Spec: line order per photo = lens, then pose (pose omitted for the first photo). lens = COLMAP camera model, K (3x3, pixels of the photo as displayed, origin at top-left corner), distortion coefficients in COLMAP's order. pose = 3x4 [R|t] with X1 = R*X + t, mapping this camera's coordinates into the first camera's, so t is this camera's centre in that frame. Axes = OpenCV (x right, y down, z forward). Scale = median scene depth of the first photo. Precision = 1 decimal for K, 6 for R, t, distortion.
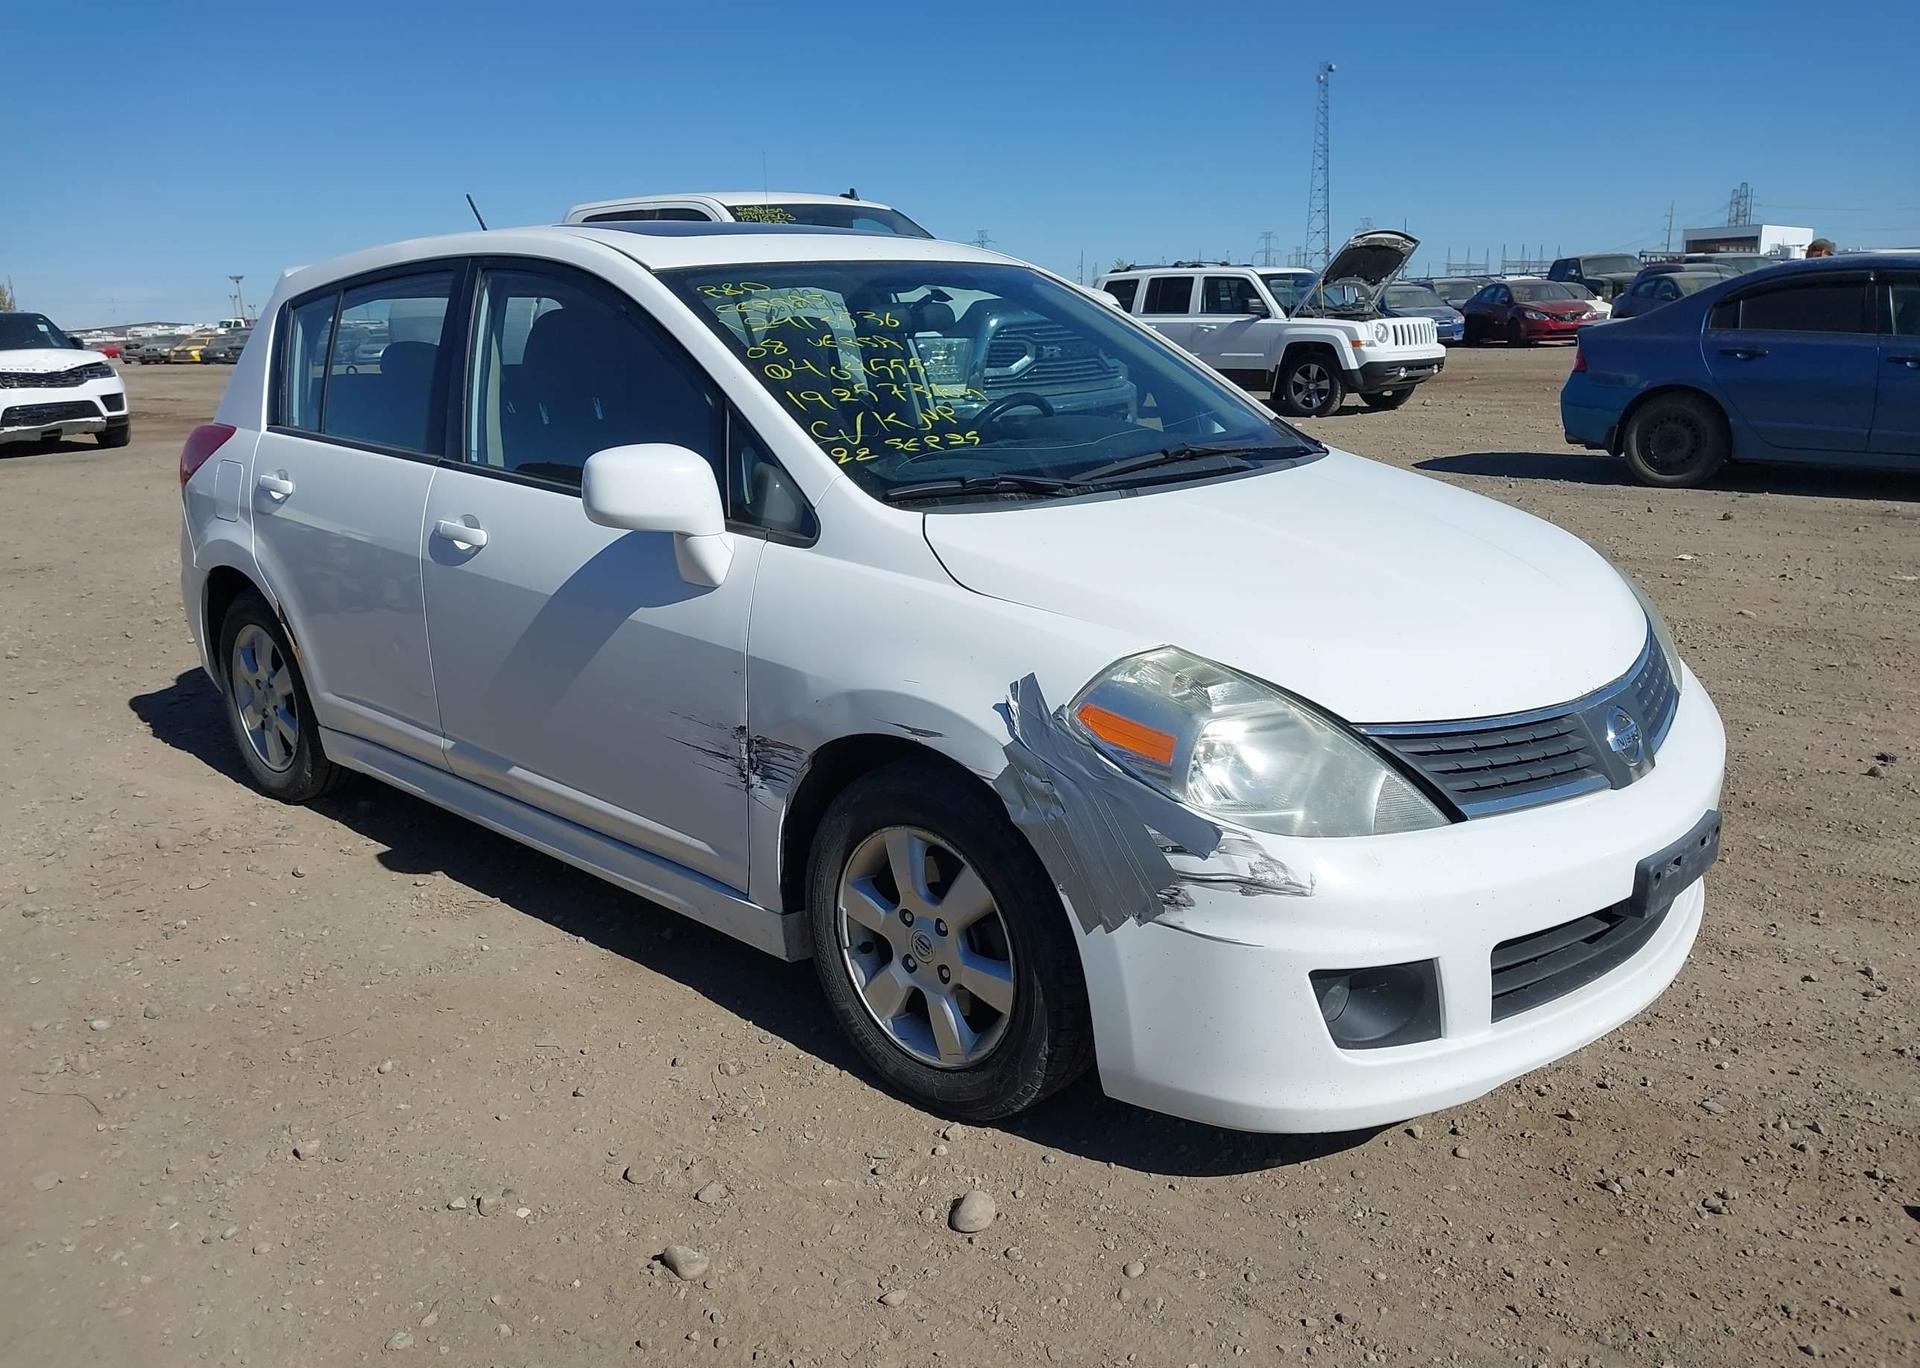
lens RADIAL K [[1509.3, 0, 965.8], [0, 1509.3, 694.5], [0, 0, 1]] dist [0.047789, -0.063835]
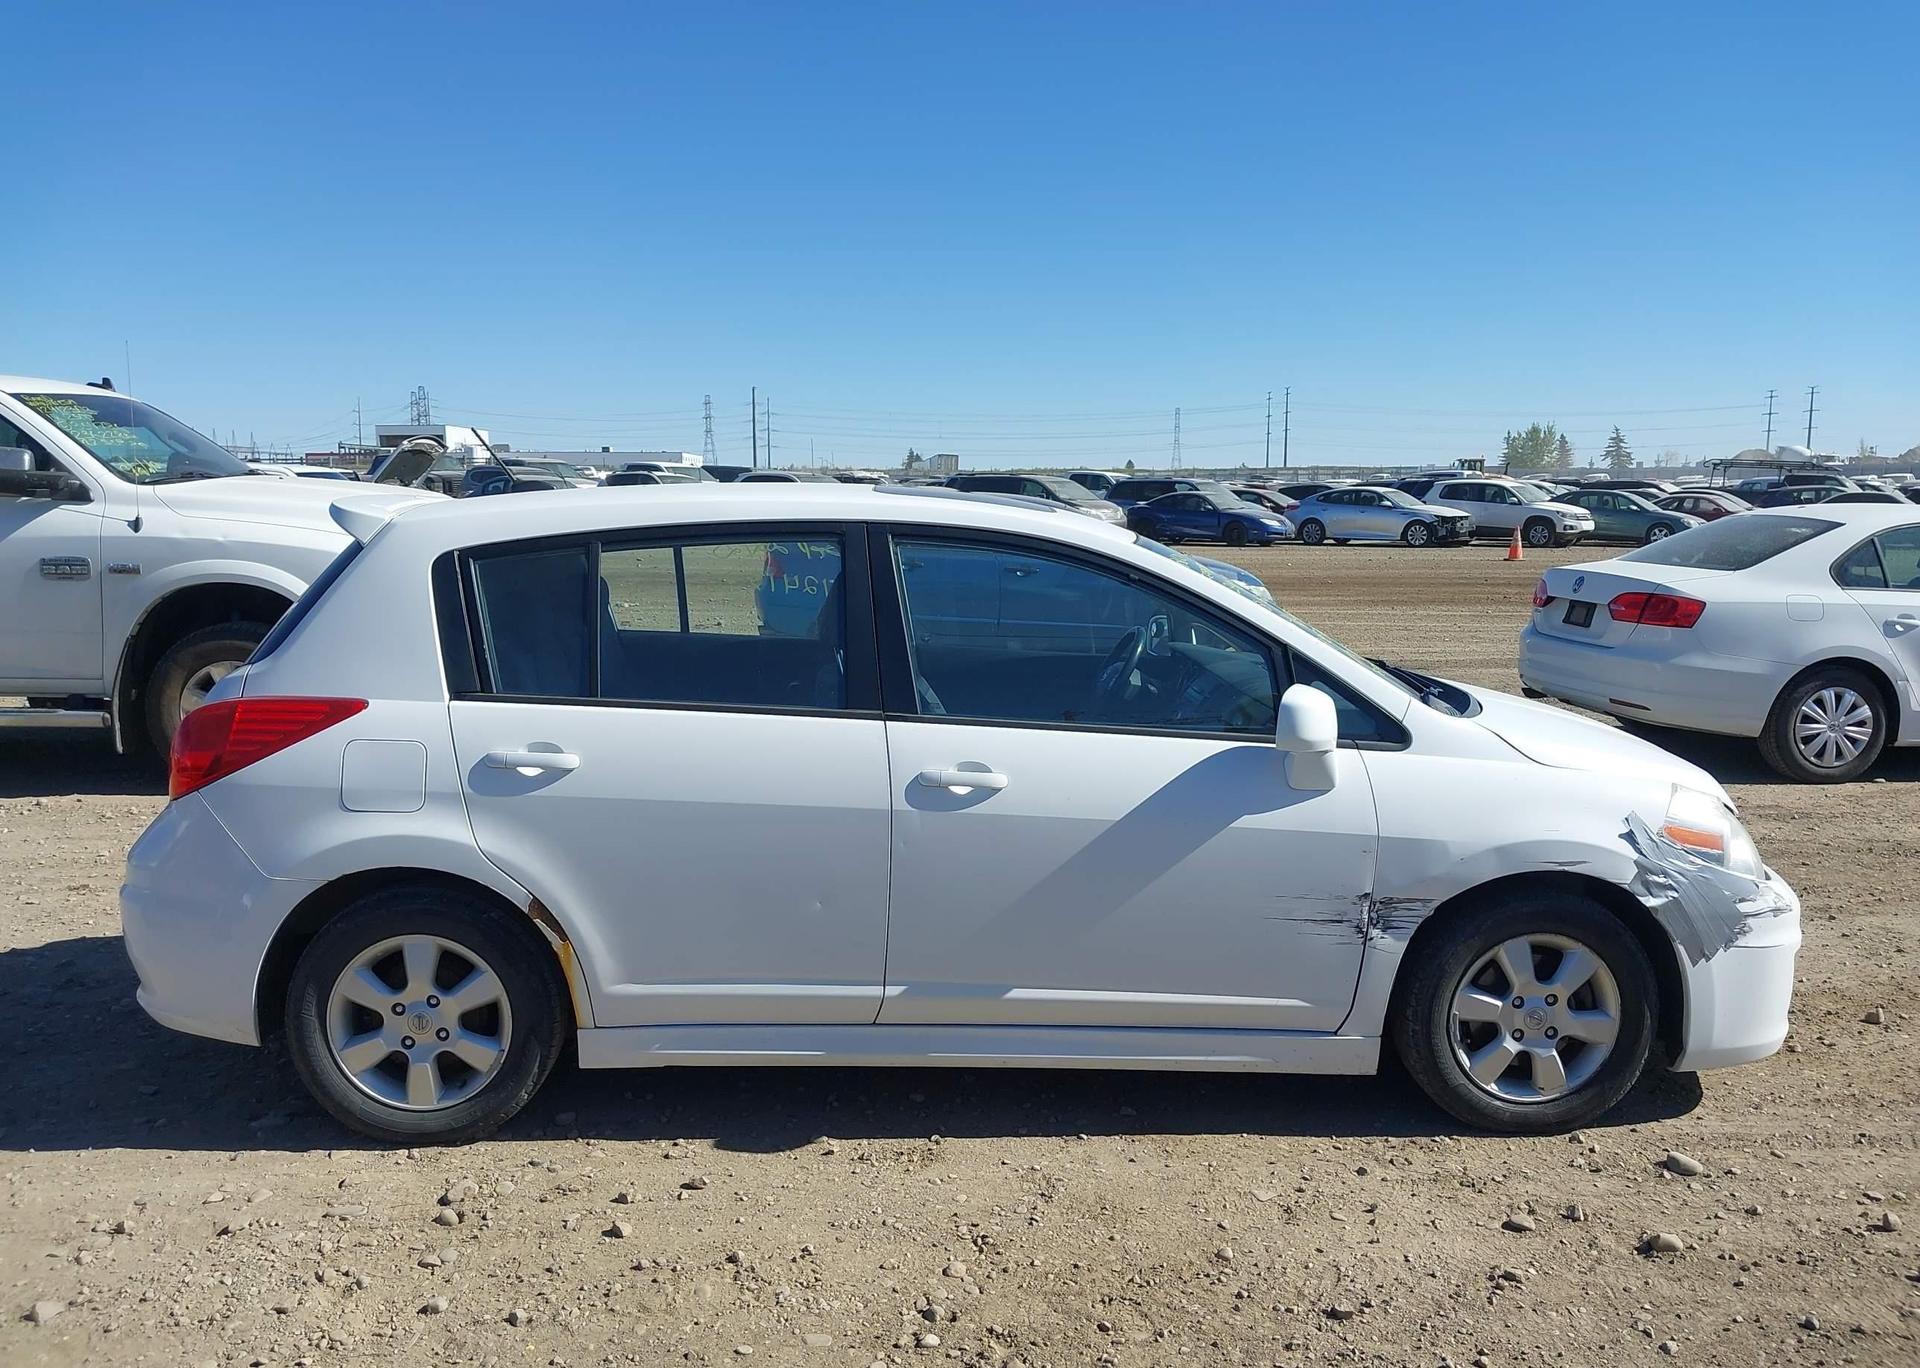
lens RADIAL K [[1509.3, 0, 975.0], [0, 1509.3, 683.3], [0, 0, 1]] dist [0.047789, -0.063835]
pose [[0.690980, -0.063528, 0.720077, -1.296415], [0.153294, 0.986353, -0.060080, -0.129378], [-0.706433, 0.151898, 0.691288, 0.304701]]
